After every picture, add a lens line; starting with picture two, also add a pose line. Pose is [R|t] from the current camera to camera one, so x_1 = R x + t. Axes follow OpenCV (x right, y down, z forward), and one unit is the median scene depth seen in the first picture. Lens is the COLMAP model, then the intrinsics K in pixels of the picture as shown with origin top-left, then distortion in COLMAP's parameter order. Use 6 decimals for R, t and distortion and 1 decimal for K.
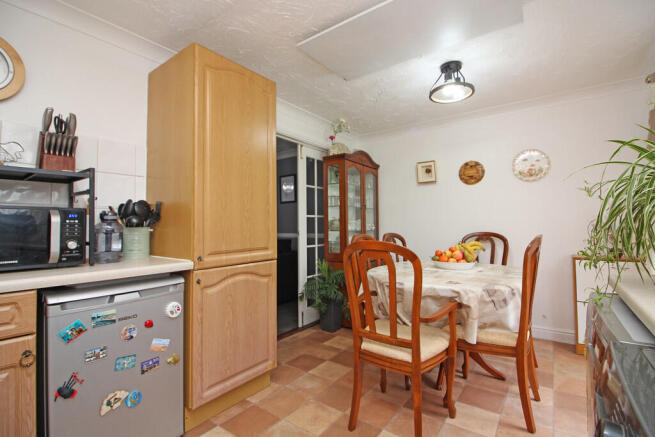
lens RADIAL K [[300.2, 0, 328.1], [0, 300.2, 220.1], [0, 0, 1]] dist [-0.023432, -0.000407]
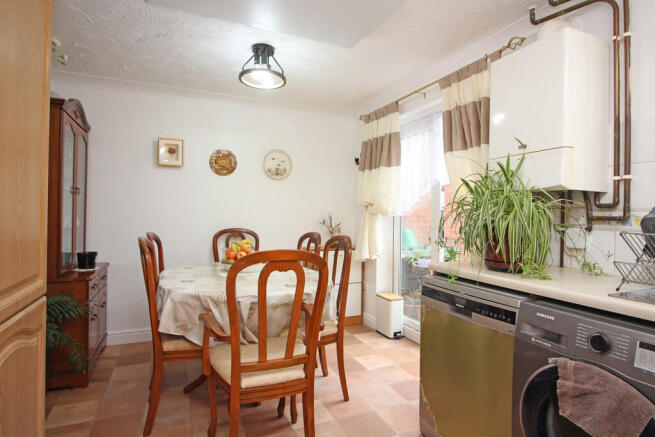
lens RADIAL K [[354.8, 0, 328.5], [0, 354.8, 219.2], [0, 0, 1]] dist [0.003743, 0.001168]
pose [[0.498574, 0.003162, 0.866841, -0.416268], [-0.034622, 0.999268, 0.016268, -0.022216], [-0.866155, -0.038122, 0.498319, 0.262216]]
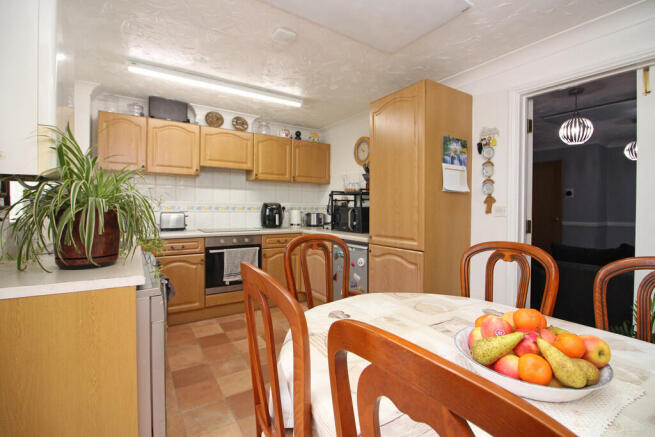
lens RADIAL K [[300.2, 0, 329.8], [0, 300.2, 214.0], [0, 0, 1]] dist [-0.023432, -0.000407]
pose [[-0.346537, 0.027055, -0.937646, 0.692719], [0.019874, 0.999571, 0.021497, -0.023070], [0.937826, -0.011185, -0.346926, 0.788873]]
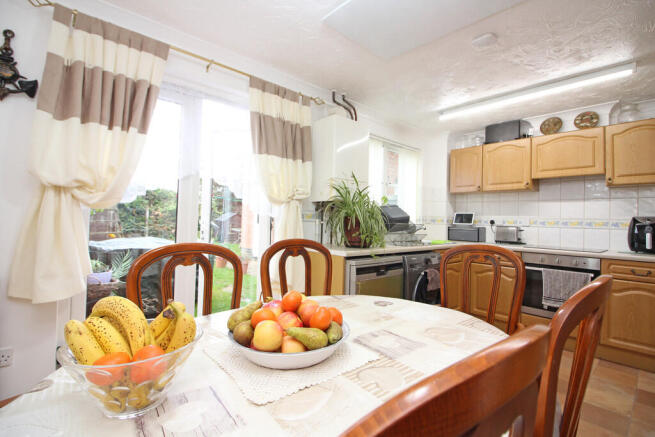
lens RADIAL K [[300.2, 0, 330.2], [0, 300.2, 214.5], [0, 0, 1]] dist [-0.023432, -0.000407]
pose [[-0.976599, -0.011230, 0.214774, 0.188309], [-0.022308, 0.998539, -0.049226, 0.016827], [-0.213907, -0.052865, -0.975423, 1.233426]]
